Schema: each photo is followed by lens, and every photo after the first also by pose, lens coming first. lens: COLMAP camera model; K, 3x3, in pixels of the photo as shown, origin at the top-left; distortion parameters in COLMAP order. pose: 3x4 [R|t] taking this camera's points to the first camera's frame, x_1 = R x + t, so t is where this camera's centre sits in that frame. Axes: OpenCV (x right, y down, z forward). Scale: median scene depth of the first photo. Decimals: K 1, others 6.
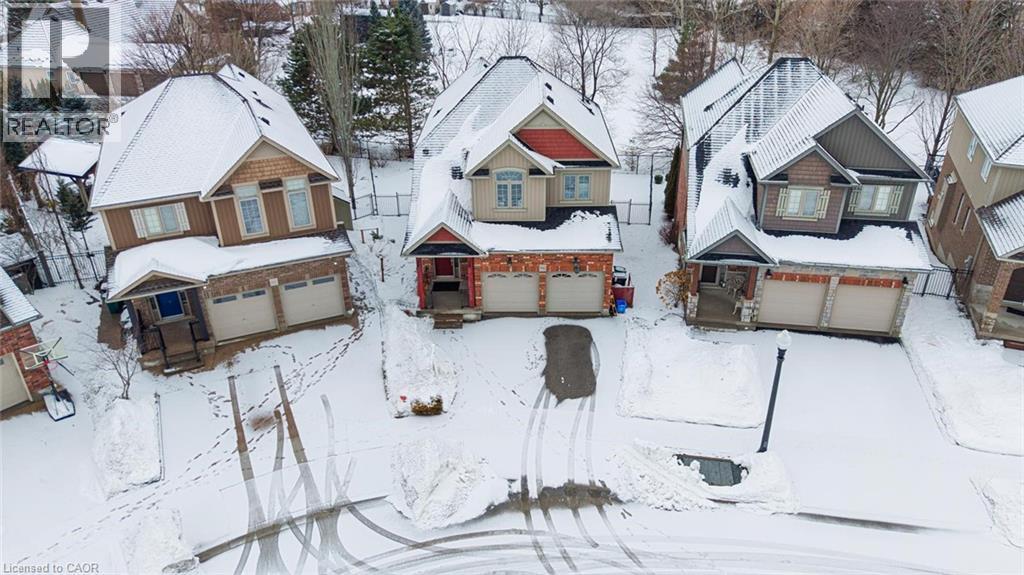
lens RADIAL K [[666.8, 0, 511.5], [0, 666.8, 287.4], [0, 0, 1]] dist [-0.000264, -0.005584]
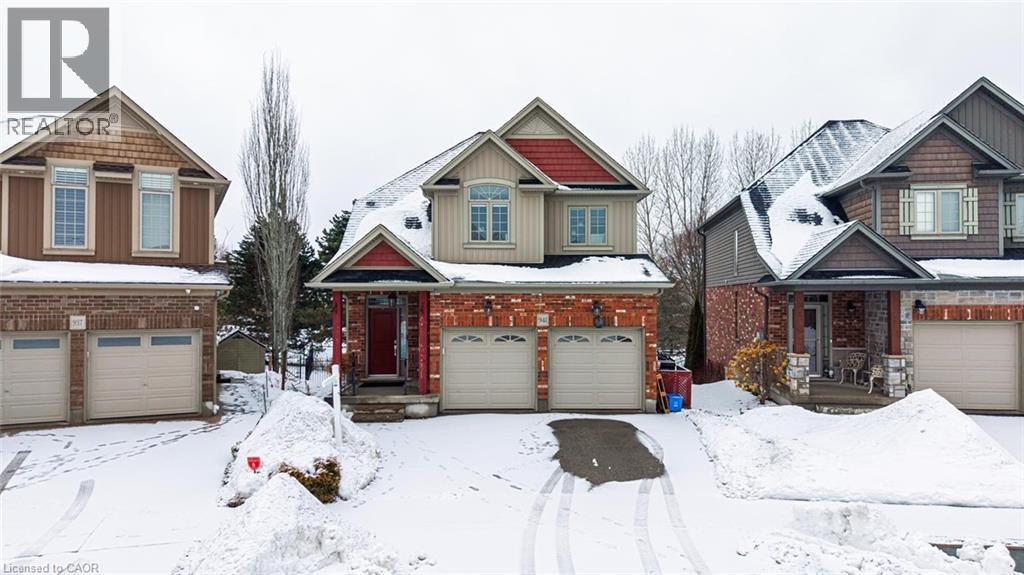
lens RADIAL K [[666.8, 0, 512.0], [0, 666.8, 285.7], [0, 0, 1]] dist [-0.000264, -0.005584]
pose [[0.999168, 0.012642, 0.038767, -0.005310], [0.007430, 0.878366, -0.477932, 0.235615], [-0.040093, 0.477822, 0.877541, 0.456191]]
